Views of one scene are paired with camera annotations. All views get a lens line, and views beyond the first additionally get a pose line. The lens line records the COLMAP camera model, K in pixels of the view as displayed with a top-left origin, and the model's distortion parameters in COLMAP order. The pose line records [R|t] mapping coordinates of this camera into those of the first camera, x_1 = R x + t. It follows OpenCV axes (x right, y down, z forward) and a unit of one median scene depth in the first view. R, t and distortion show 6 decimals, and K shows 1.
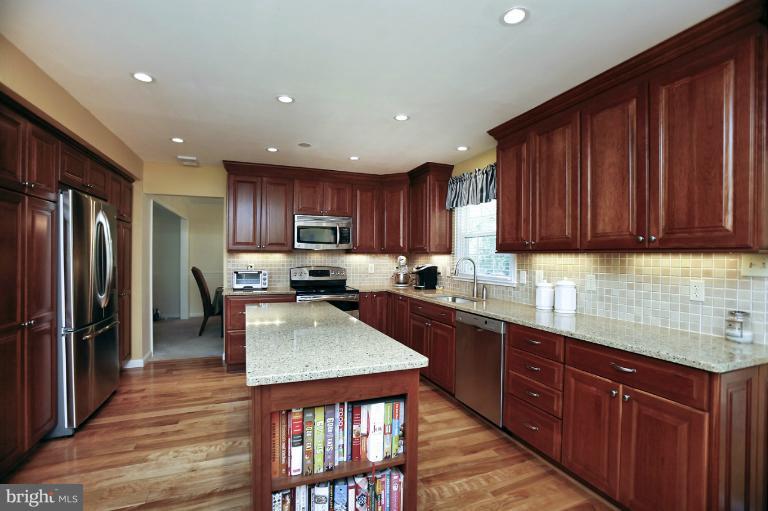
lens RADIAL K [[352.1, 0, 372.6], [0, 352.1, 257.0], [0, 0, 1]] dist [-0.041460, 0.011468]
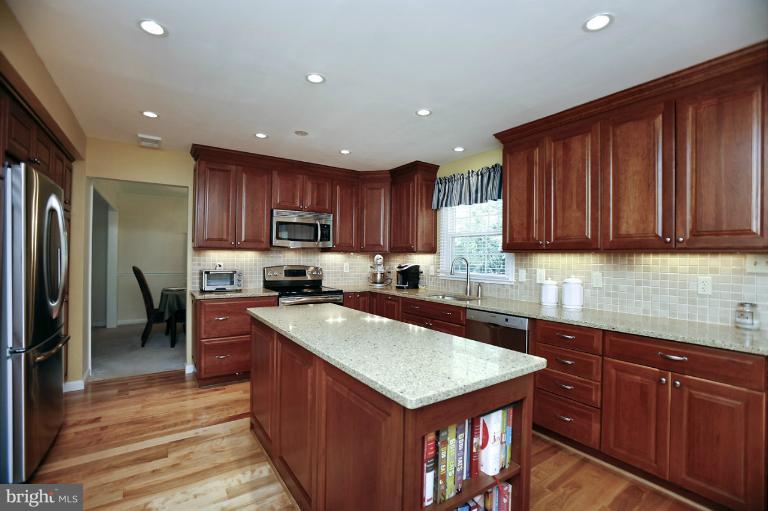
lens RADIAL K [[352.1, 0, 378.9], [0, 352.1, 253.6], [0, 0, 1]] dist [-0.041460, 0.011468]
pose [[0.974221, 0.006941, 0.225487, -0.286936], [-0.004856, 0.999940, -0.009797, 0.005332], [-0.225542, 0.008450, 0.974197, 0.095561]]
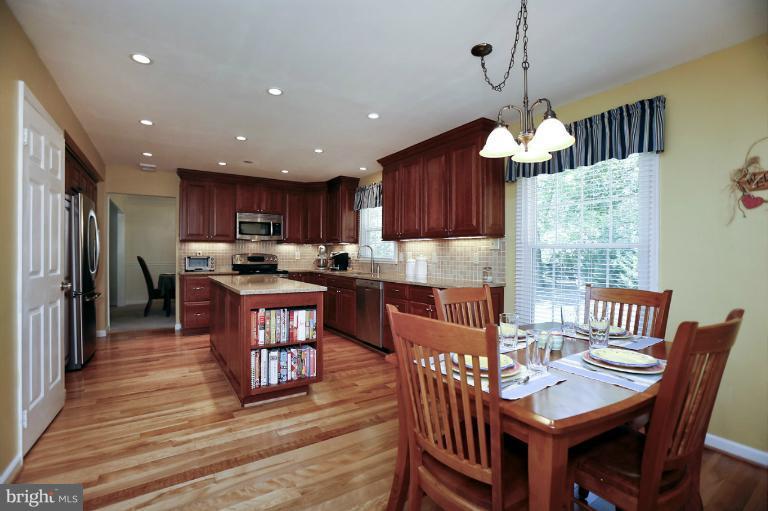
lens RADIAL K [[352.1, 0, 372.4], [0, 352.1, 250.6], [0, 0, 1]] dist [-0.041460, 0.011468]
pose [[0.978899, -0.002369, 0.204331, -0.001417], [0.003856, 0.999969, -0.006879, 0.051662], [-0.204309, 0.007522, 0.978878, -0.603000]]
